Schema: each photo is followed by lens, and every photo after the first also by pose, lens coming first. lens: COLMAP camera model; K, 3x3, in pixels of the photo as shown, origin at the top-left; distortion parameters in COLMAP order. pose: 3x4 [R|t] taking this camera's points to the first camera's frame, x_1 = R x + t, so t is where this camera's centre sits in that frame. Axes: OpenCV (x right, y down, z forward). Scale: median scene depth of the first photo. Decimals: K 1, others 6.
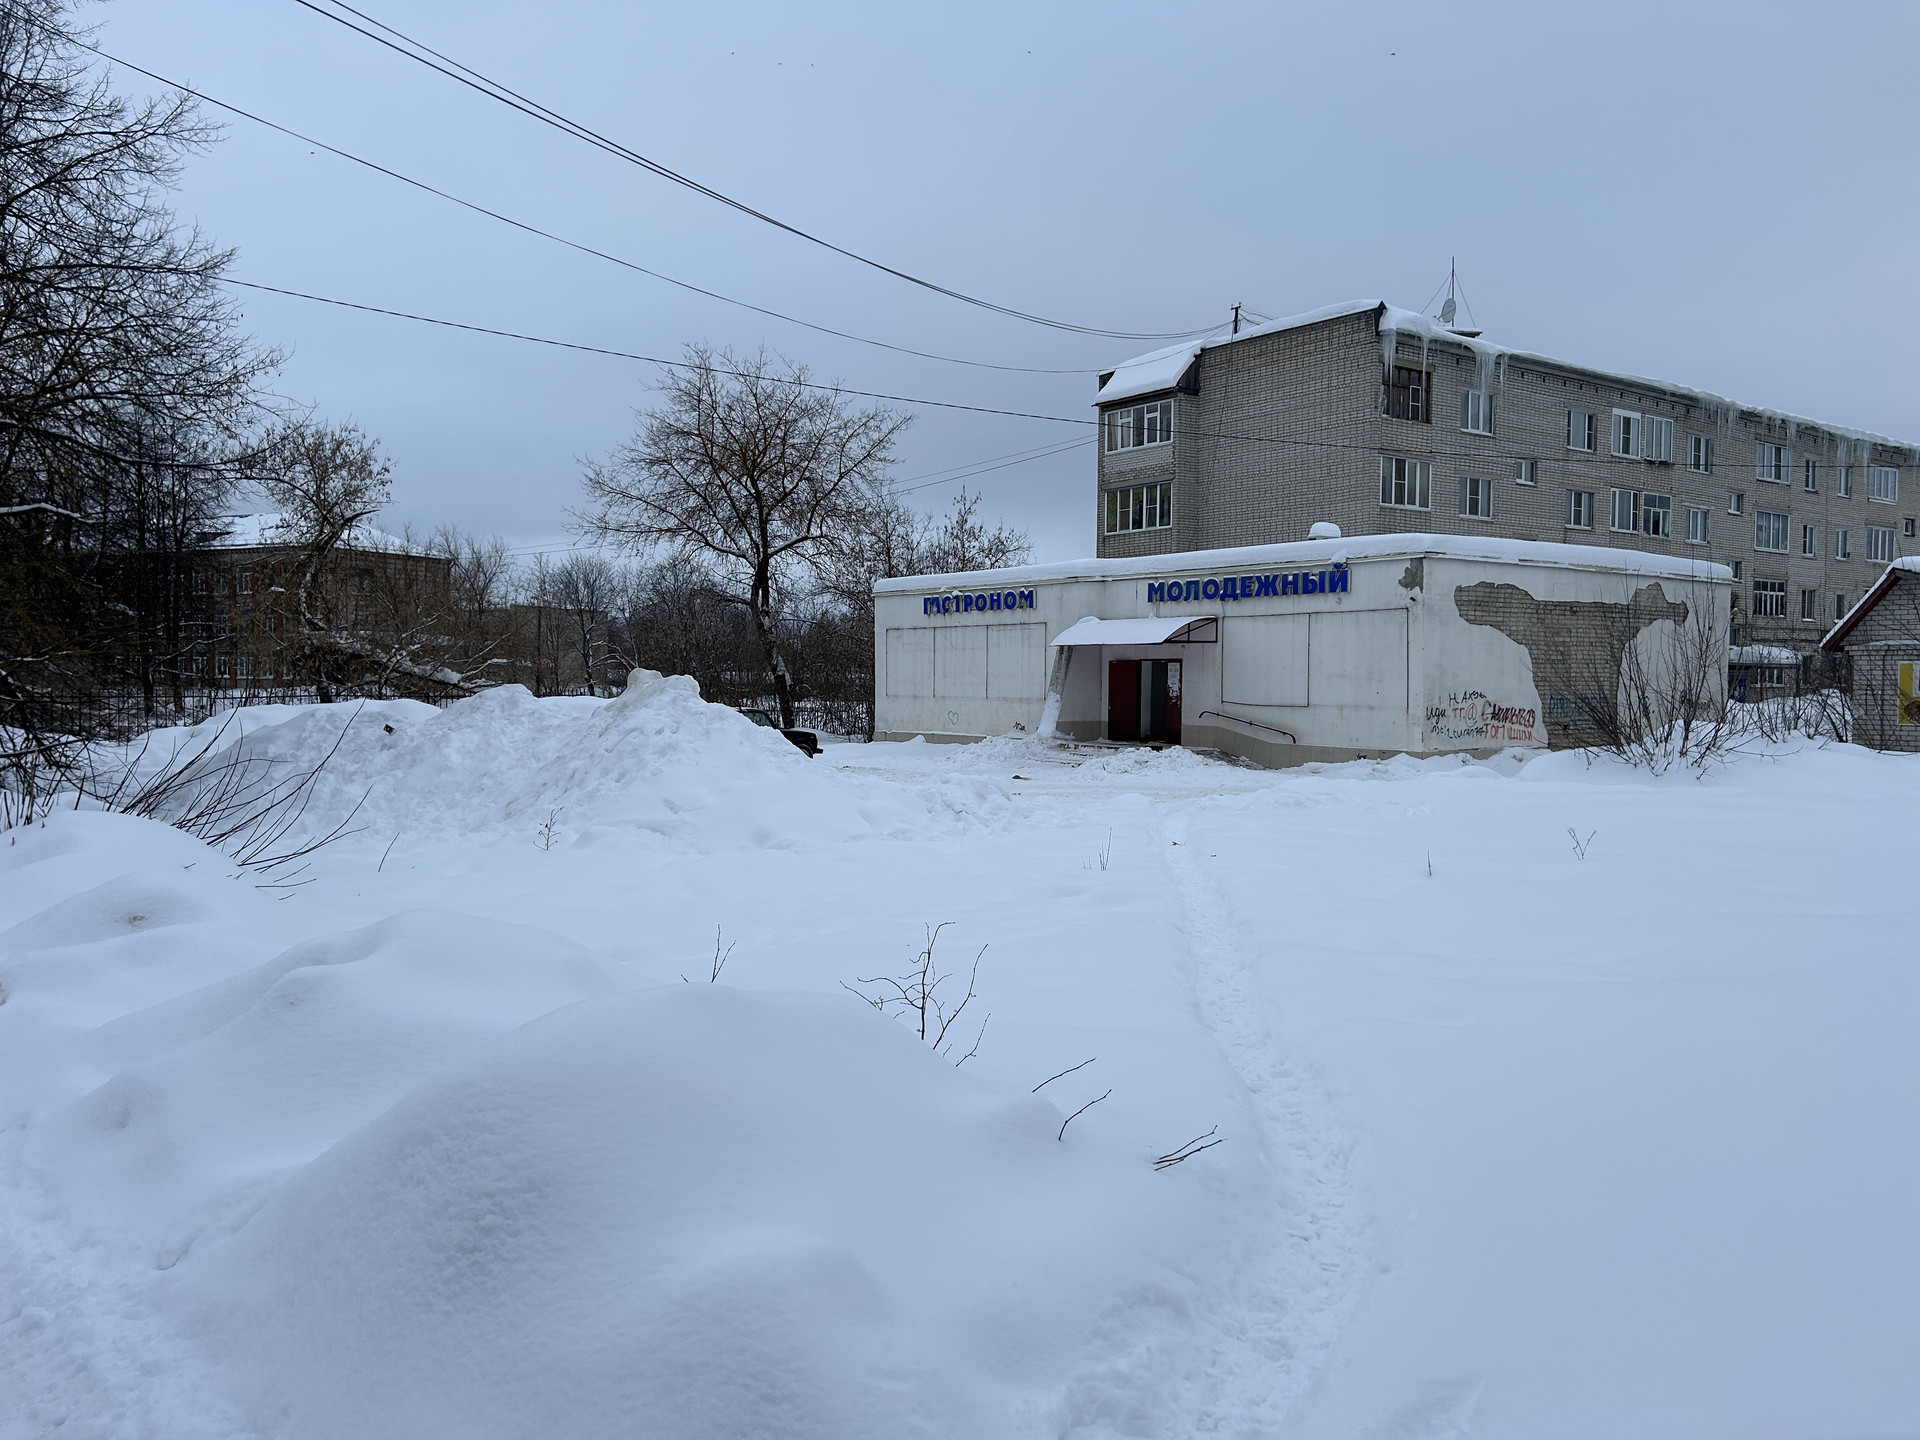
lens RADIAL K [[1471.8, 0, 954.3], [0, 1471.8, 727.6], [0, 0, 1]] dist [-0.020121, -0.056569]
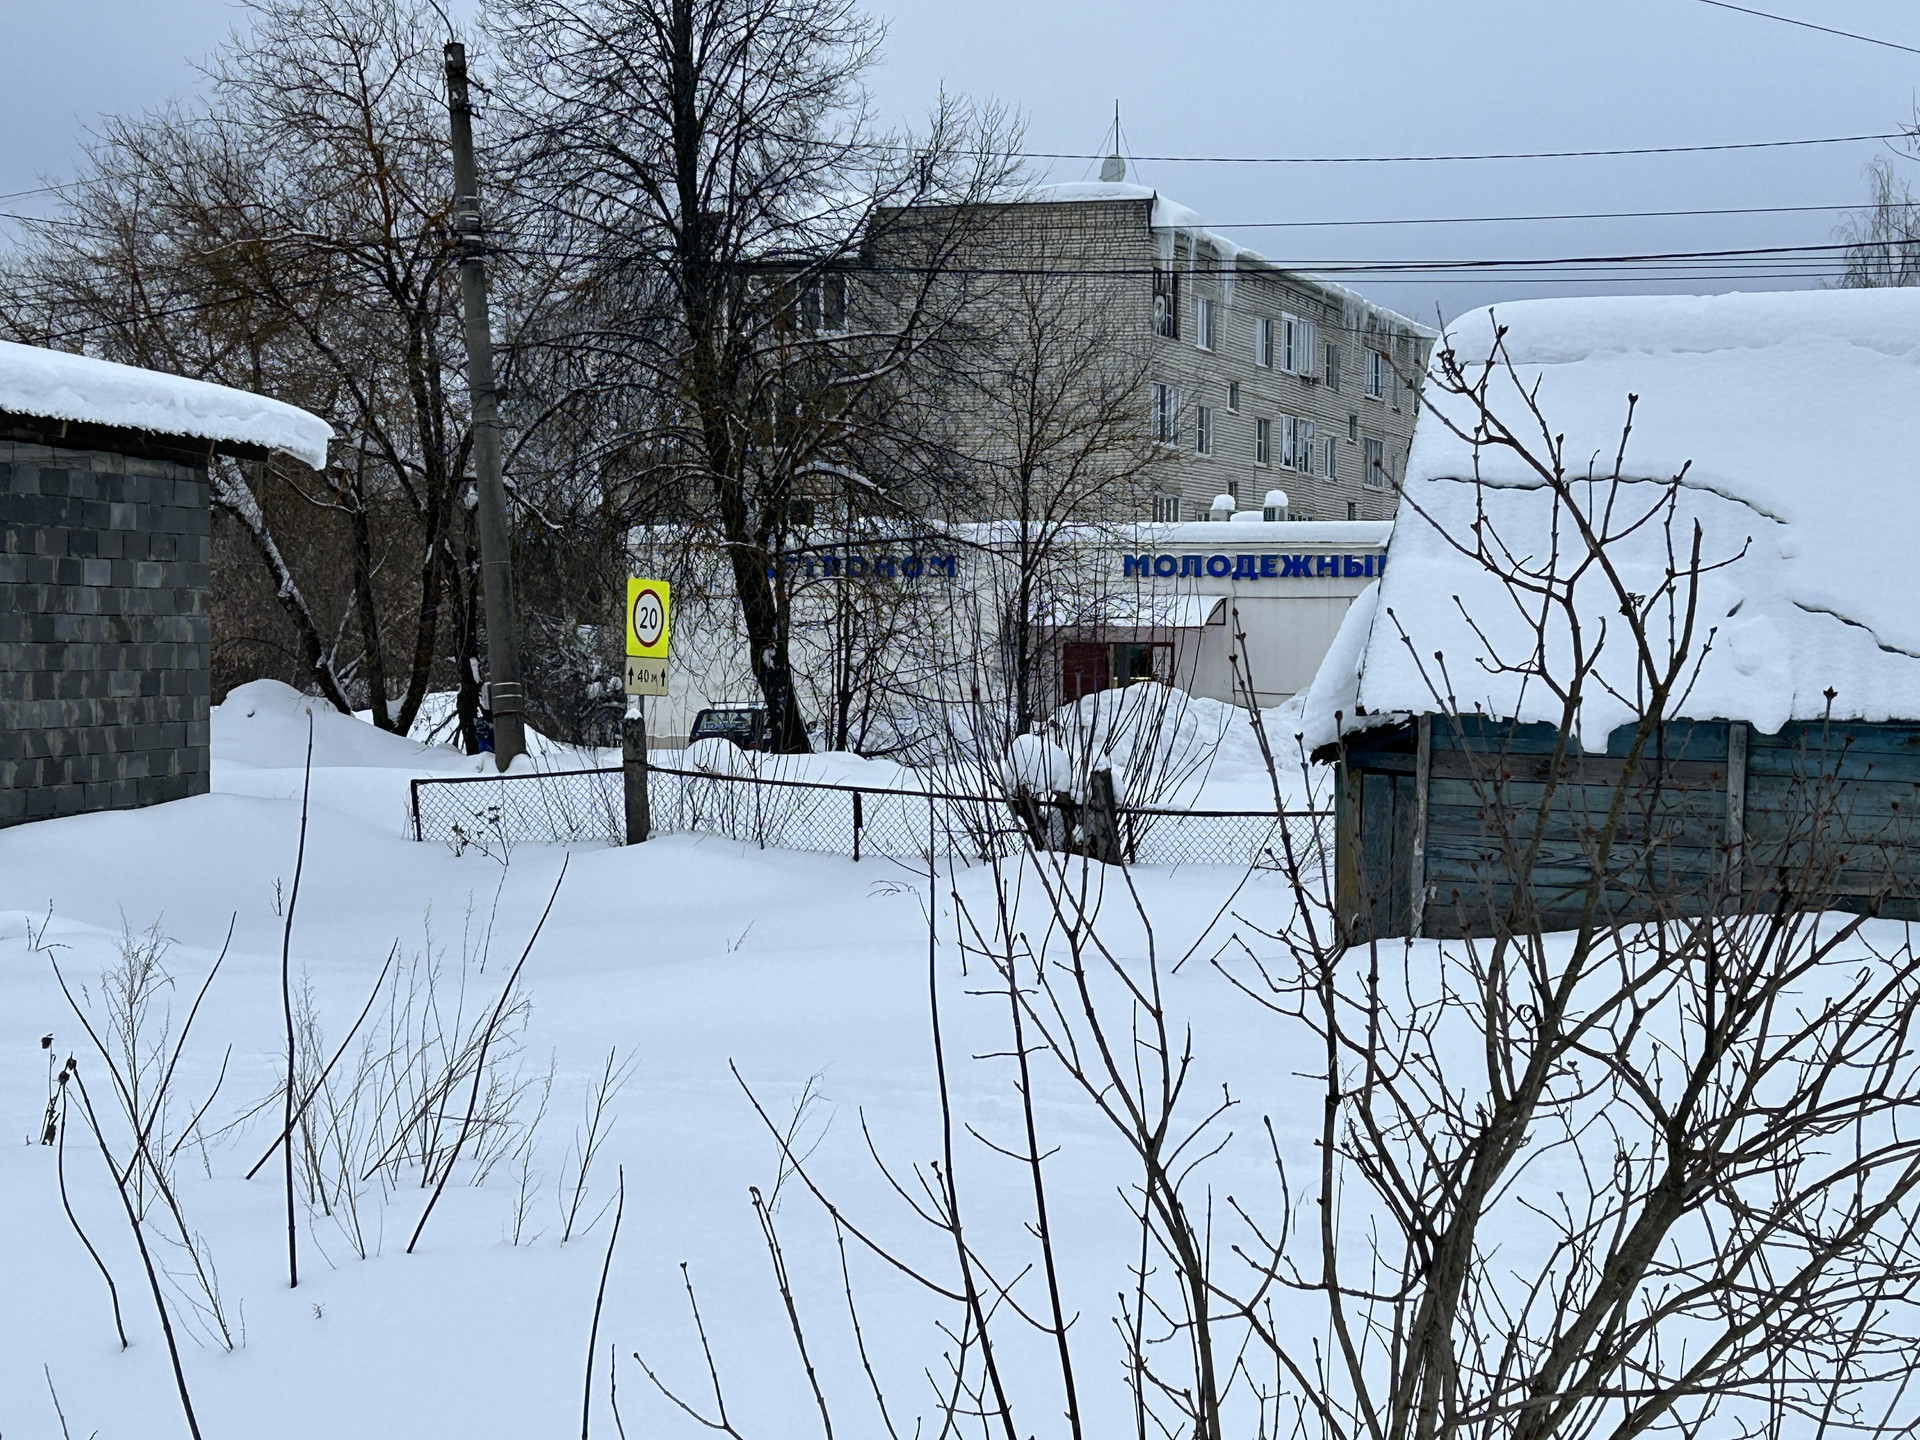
lens RADIAL K [[3458.7, 0, 960.2], [0, 3458.7, 717.2], [0, 0, 1]] dist [-0.361425, 0.000000]
pose [[0.803379, -0.015030, 0.595278, -1.063828], [0.015829, 0.999867, 0.003883, -0.011465], [-0.595258, 0.006303, 0.803510, -0.521962]]
